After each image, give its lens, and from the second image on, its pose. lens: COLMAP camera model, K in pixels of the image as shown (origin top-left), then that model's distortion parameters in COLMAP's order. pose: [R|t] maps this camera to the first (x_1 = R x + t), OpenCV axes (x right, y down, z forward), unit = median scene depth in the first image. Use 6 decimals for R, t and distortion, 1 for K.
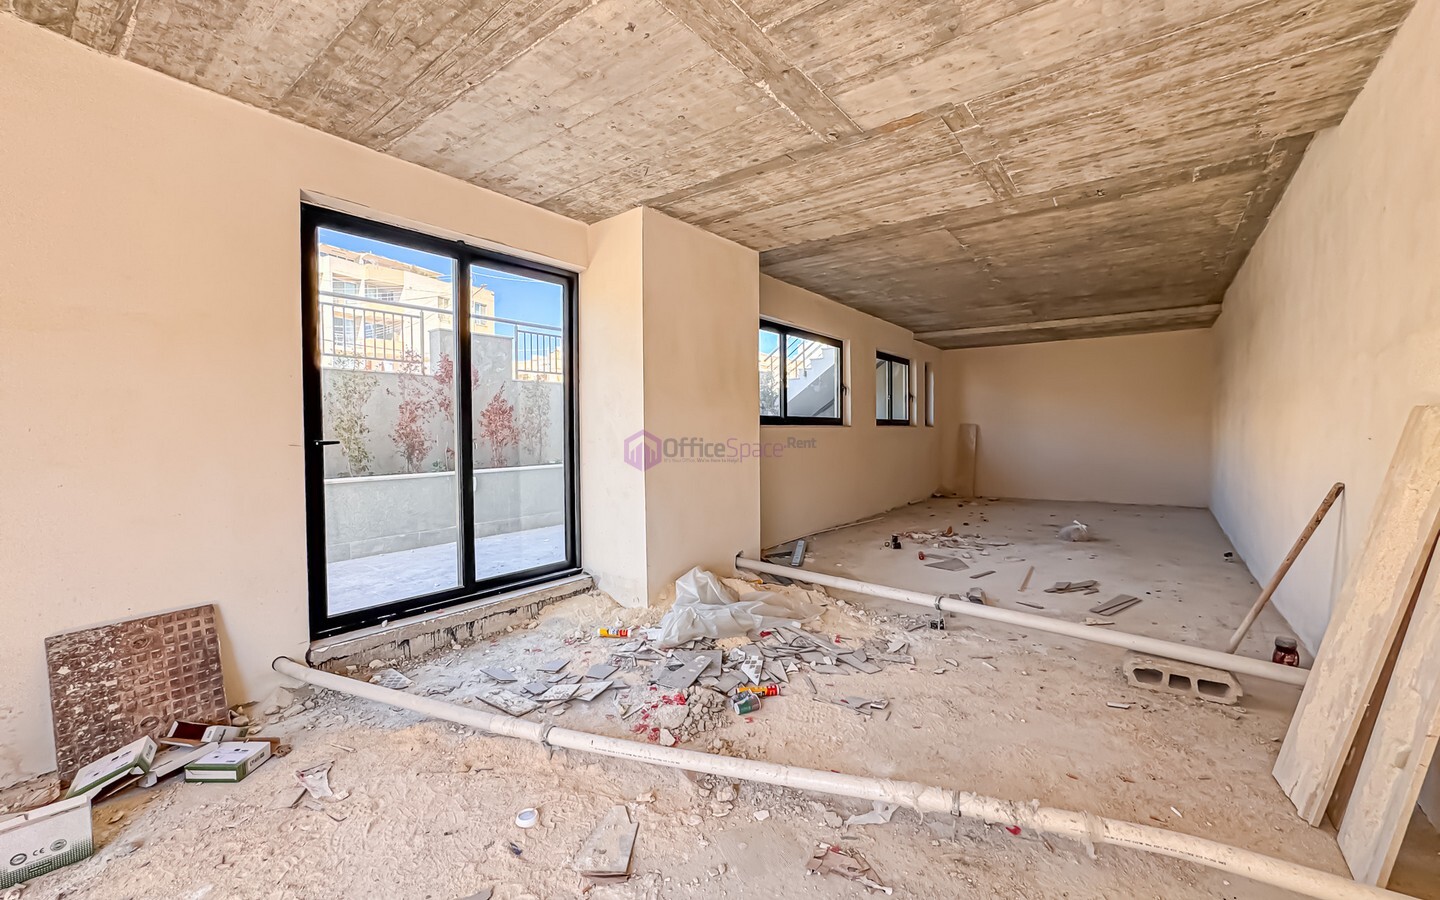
lens RADIAL K [[577.2, 0, 712.6], [0, 577.2, 447.7], [0, 0, 1]] dist [-0.013129, 0.007361]
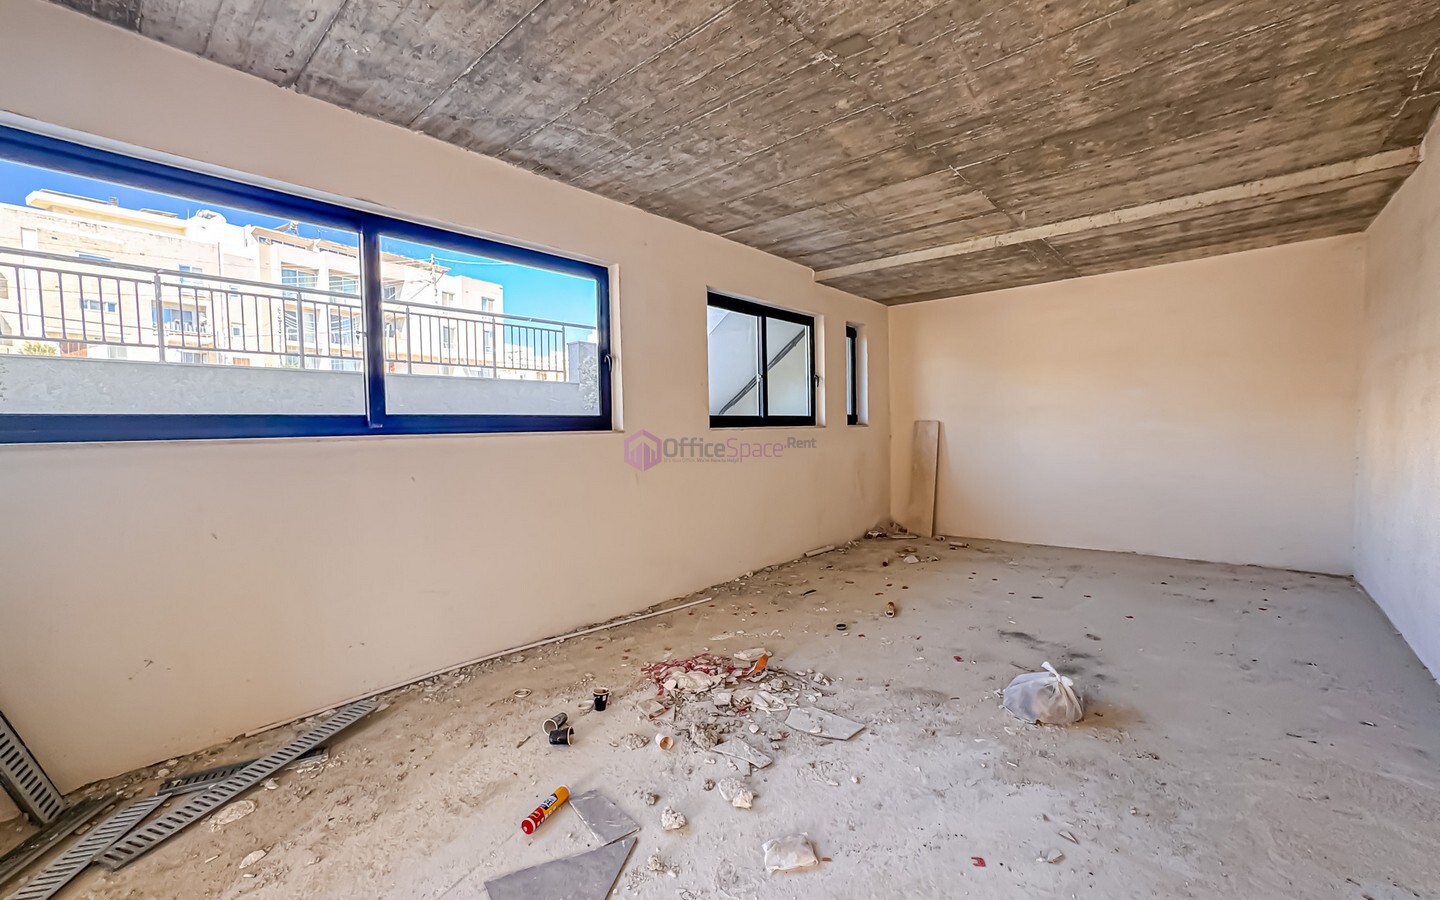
lens RADIAL K [[577.2, 0, 715.2], [0, 577.2, 451.7], [0, 0, 1]] dist [-0.013129, 0.007361]
pose [[0.997414, -0.003602, -0.071786, 0.821592], [0.004290, 0.999946, 0.009429, -0.049305], [0.071748, -0.009712, 0.997376, 1.117439]]
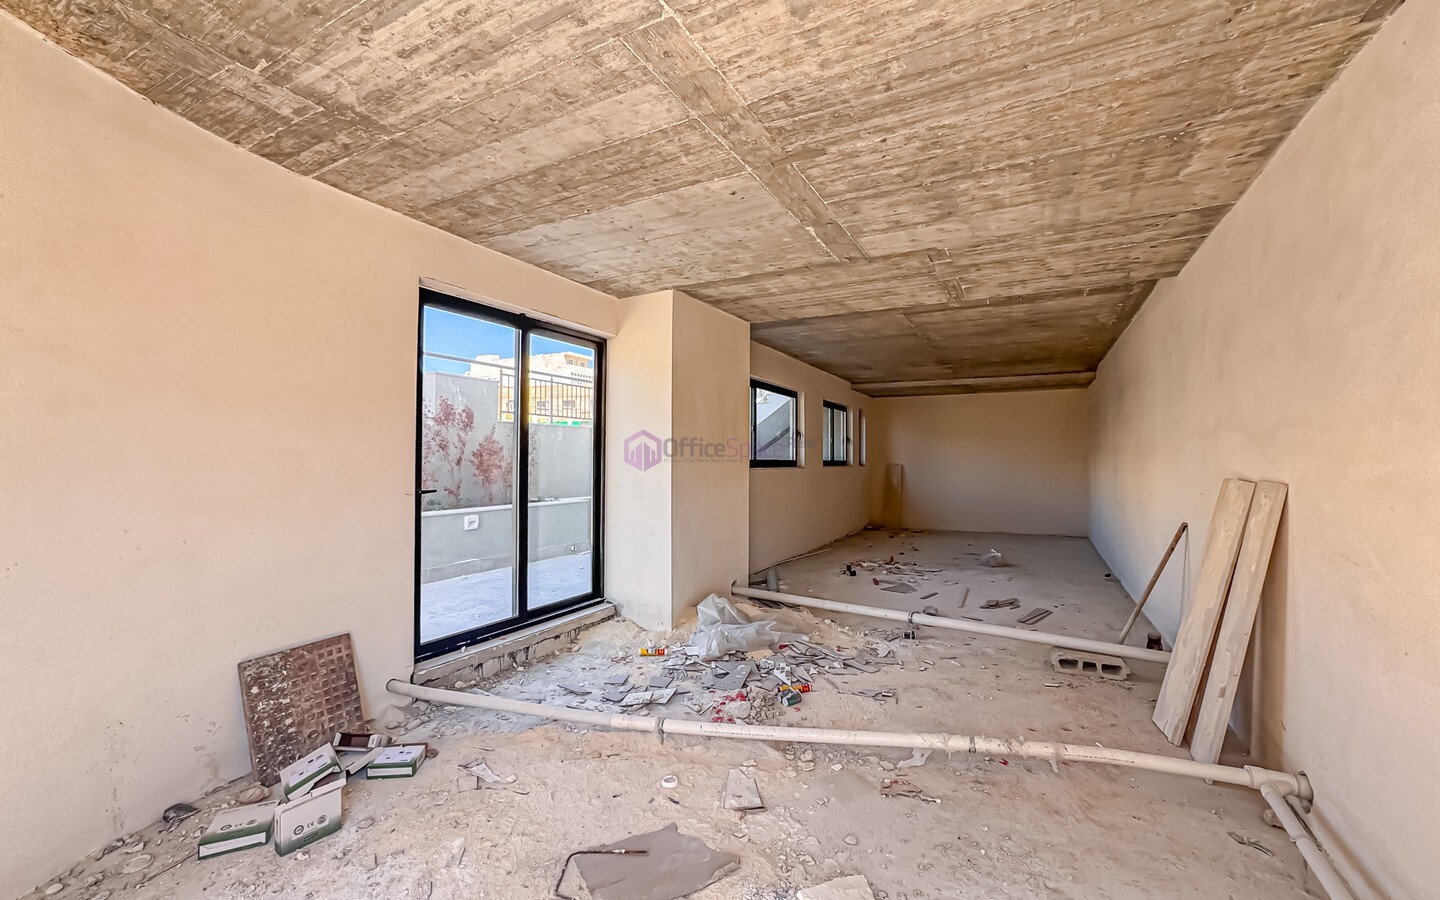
lens RADIAL K [[577.2, 0, 719.3], [0, 577.2, 455.1], [0, 0, 1]] dist [-0.013129, 0.007361]
pose [[0.987721, 0.013354, 0.155658, -0.223021], [-0.006925, 0.999103, -0.041770, -0.029486], [-0.156076, 0.040179, 0.986928, -0.191188]]
